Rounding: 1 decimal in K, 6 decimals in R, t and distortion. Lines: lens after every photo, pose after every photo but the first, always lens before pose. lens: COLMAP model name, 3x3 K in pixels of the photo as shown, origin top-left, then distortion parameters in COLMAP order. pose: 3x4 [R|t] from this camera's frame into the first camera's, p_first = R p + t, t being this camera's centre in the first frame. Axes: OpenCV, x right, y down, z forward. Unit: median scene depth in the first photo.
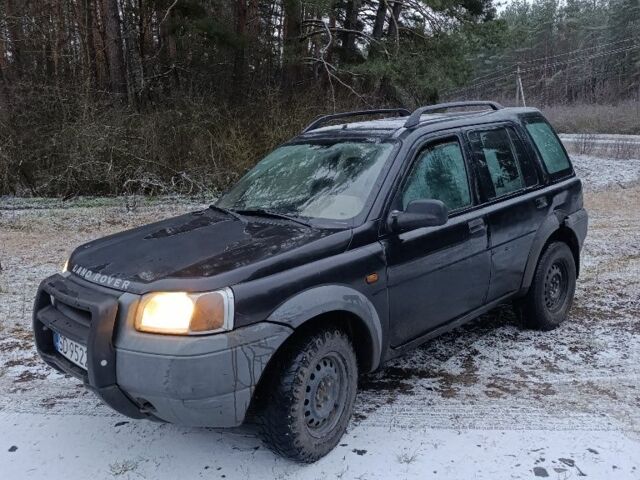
lens RADIAL K [[585.1, 0, 320.6], [0, 585.1, 228.1], [0, 0, 1]] dist [0.077778, -0.104713]
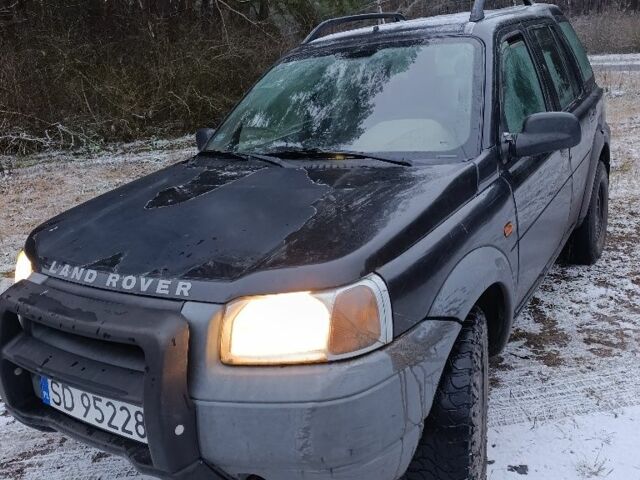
lens RADIAL K [[585.1, 0, 320.6], [0, 585.1, 228.1], [0, 0, 1]] dist [0.077778, -0.104713]
pose [[0.970872, -0.111397, 0.212128, -0.310817], [0.090543, 0.990275, 0.105631, -0.013034], [-0.221832, -0.083348, 0.971516, 0.399538]]
